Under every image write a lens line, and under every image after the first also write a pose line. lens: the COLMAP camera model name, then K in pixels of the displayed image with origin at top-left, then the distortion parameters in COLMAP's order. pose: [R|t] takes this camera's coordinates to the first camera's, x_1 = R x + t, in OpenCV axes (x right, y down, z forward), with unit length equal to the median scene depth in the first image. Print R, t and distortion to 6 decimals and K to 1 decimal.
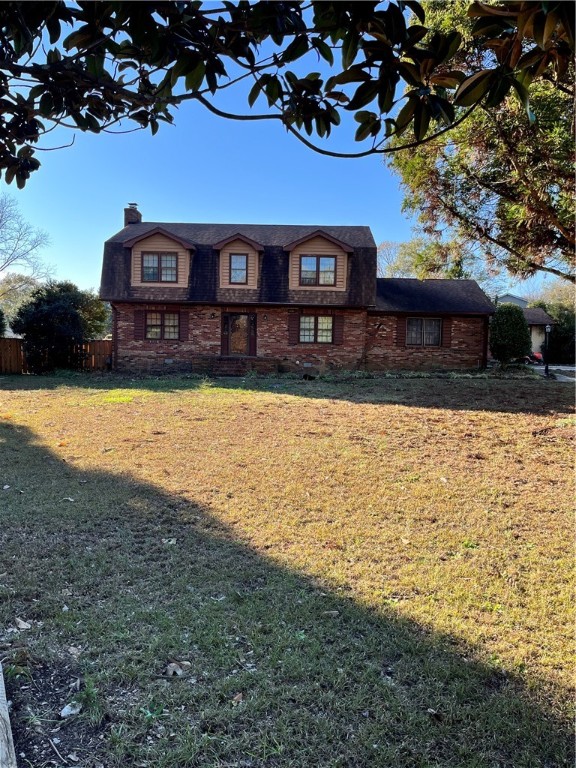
lens RADIAL K [[581.7, 0, 284.4], [0, 581.7, 384.9], [0, 0, 1]] dist [0.055288, -0.081473]
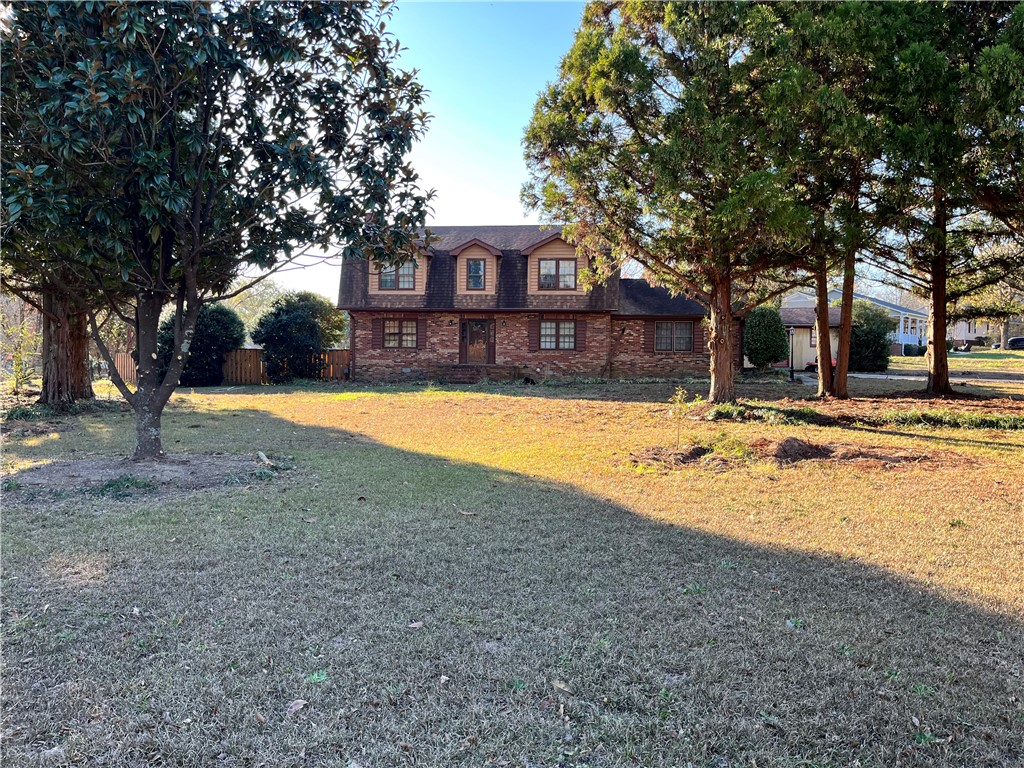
lens RADIAL K [[775.6, 0, 510.7], [0, 775.6, 379.1], [0, 0, 1]] dist [0.055288, -0.081473]
pose [[0.994340, -0.008143, -0.105929, 0.112387], [0.003649, 0.999088, -0.042551, 0.030063], [0.106179, 0.041924, 0.993463, -0.267160]]
